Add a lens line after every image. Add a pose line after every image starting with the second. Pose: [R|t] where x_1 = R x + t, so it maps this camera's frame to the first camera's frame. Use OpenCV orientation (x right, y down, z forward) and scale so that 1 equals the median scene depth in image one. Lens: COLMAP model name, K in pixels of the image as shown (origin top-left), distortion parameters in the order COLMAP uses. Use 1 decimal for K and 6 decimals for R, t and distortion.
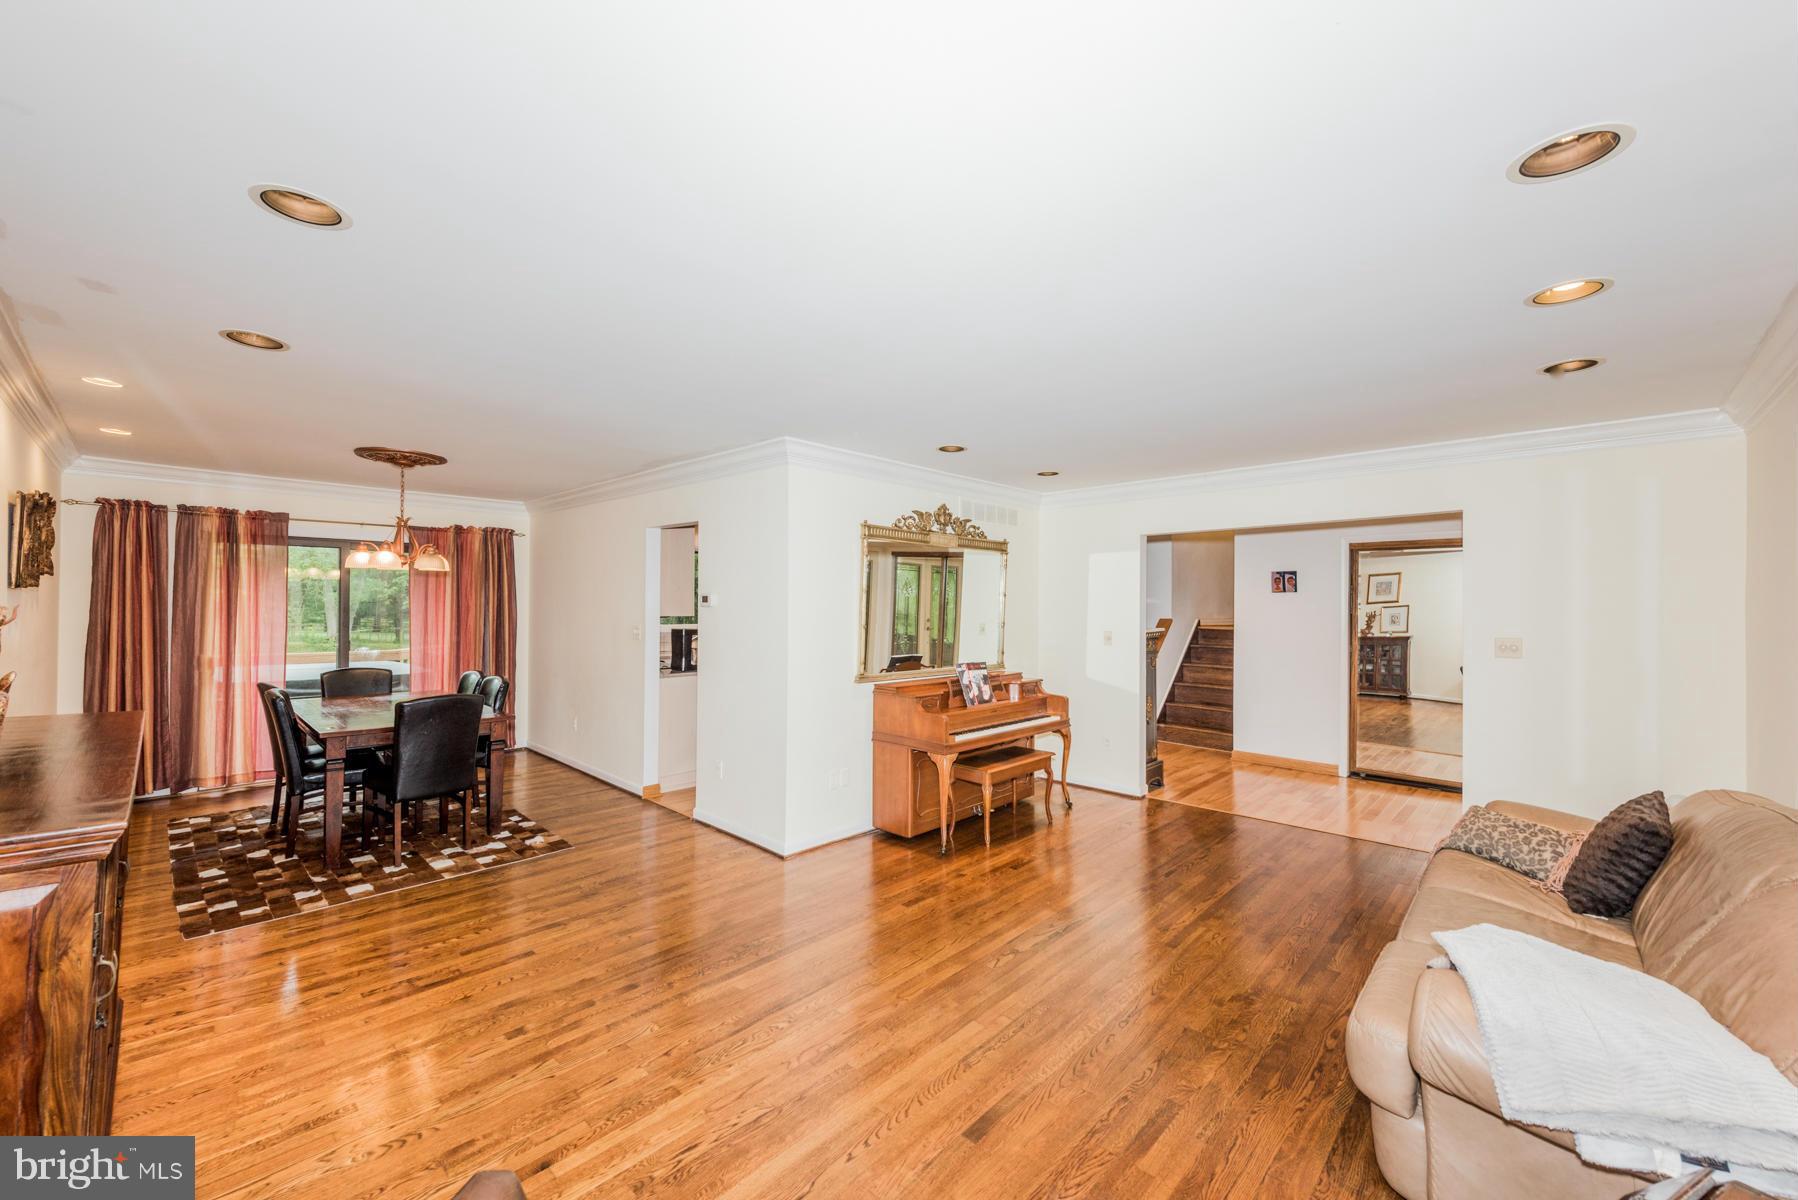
lens RADIAL K [[702.0, 0, 895.3], [0, 702.0, 600.4], [0, 0, 1]] dist [0.006872, 0.000241]
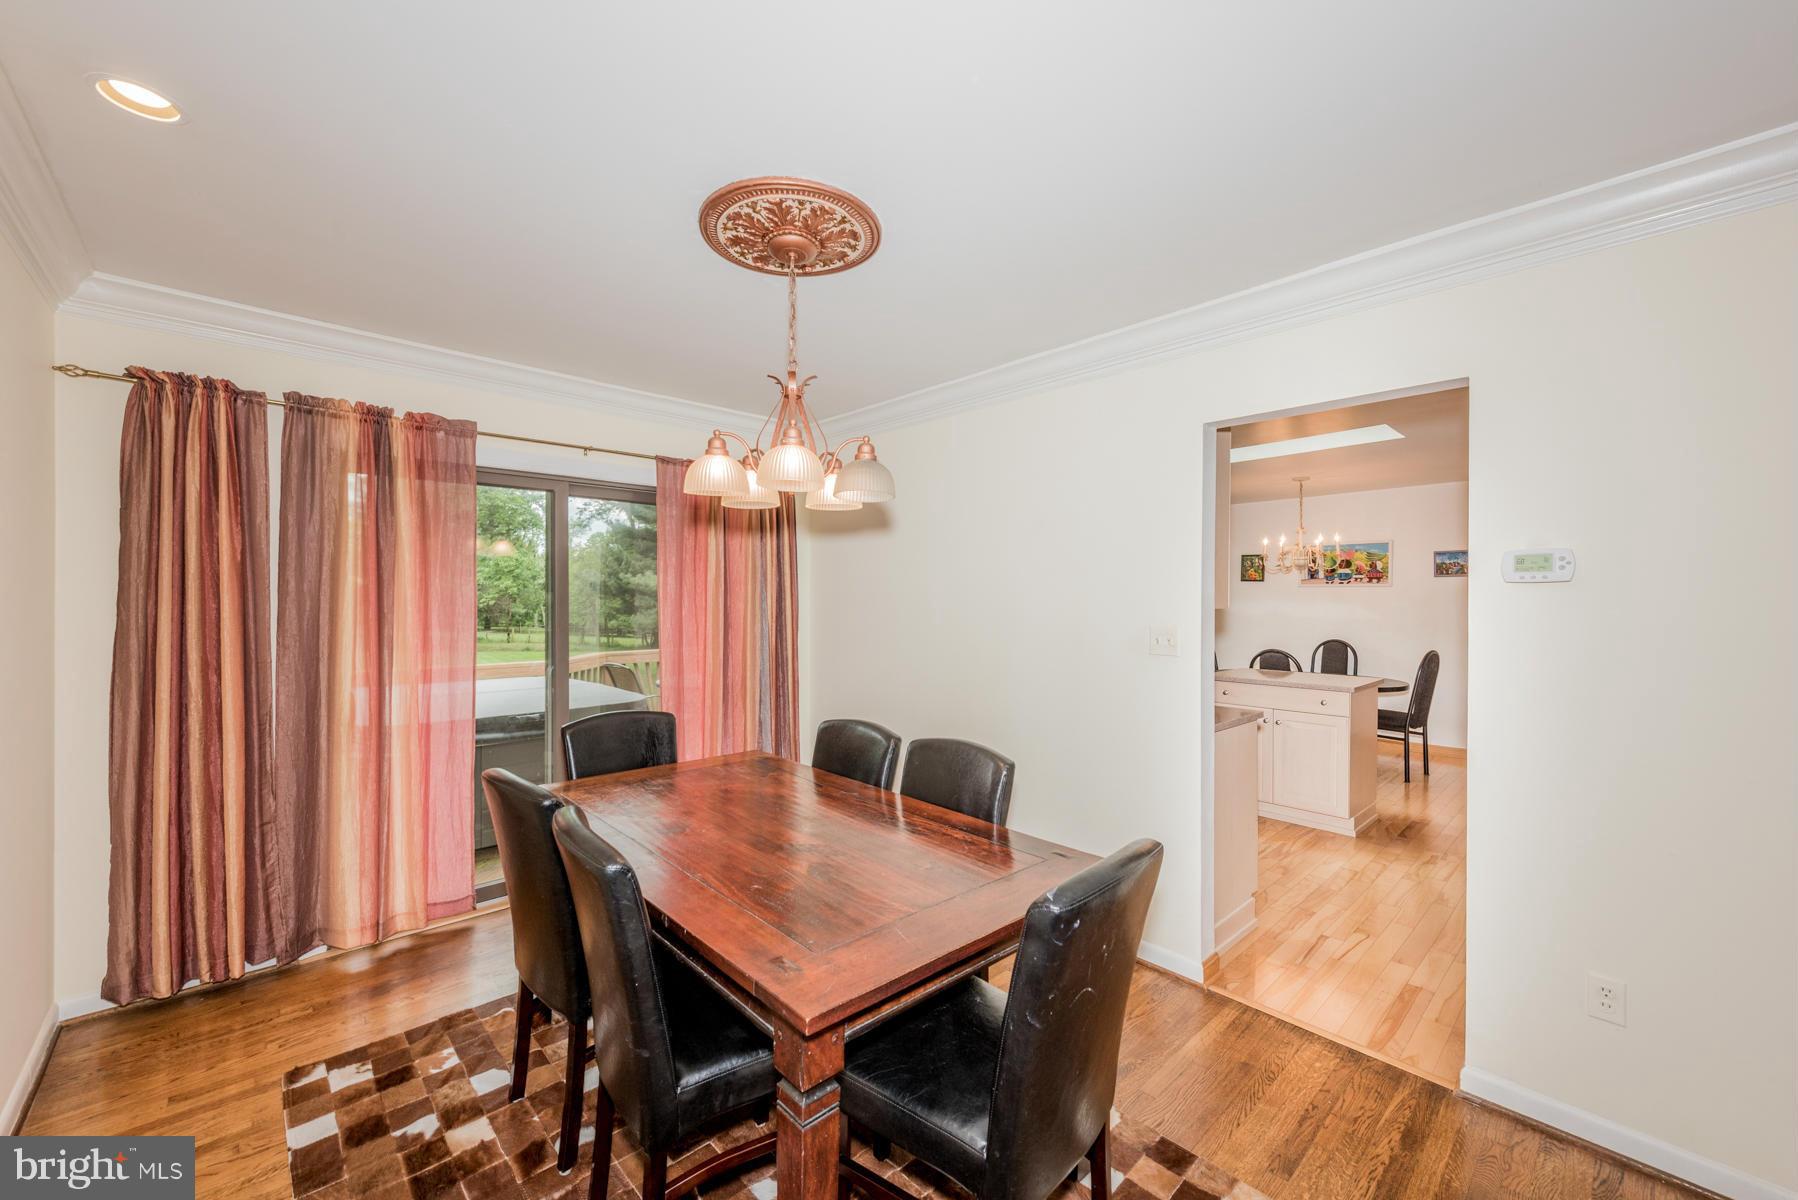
lens RADIAL K [[702.0, 0, 906.7], [0, 702.0, 594.9], [0, 0, 1]] dist [0.006872, 0.000241]
pose [[0.995891, -0.017730, -0.088803, -0.521647], [0.017380, 0.999838, -0.004713, 0.018992], [0.088872, 0.003150, 0.996038, 0.528504]]
